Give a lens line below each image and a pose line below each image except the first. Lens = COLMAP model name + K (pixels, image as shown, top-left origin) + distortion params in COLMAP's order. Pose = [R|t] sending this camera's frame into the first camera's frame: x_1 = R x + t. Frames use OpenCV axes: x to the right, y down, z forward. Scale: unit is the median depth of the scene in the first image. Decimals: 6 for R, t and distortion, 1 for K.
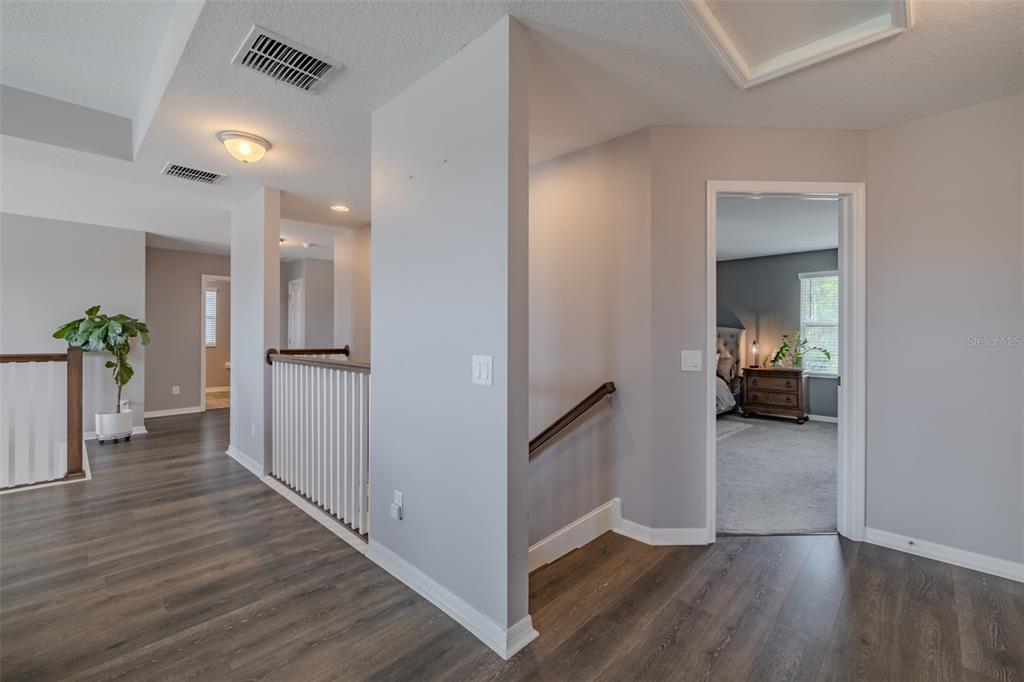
lens RADIAL K [[438.6, 0, 512.0], [0, 438.6, 341.0], [0, 0, 1]] dist [-0.000926, -0.000367]
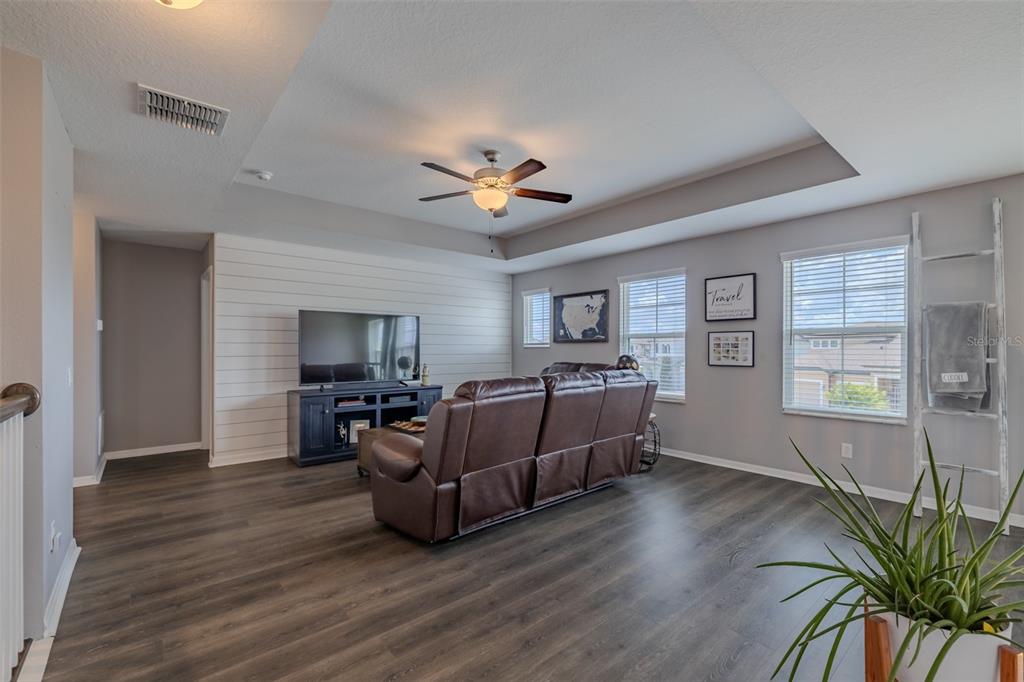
lens RADIAL K [[438.8, 0, 499.4], [0, 438.8, 355.3], [0, 0, 1]] dist [0.000902, 0.000410]
pose [[-0.992751, -0.002852, 0.120153, -1.379094], [-0.000141, 0.999745, 0.022564, -0.029221], [-0.120187, 0.022384, -0.992499, 1.899689]]
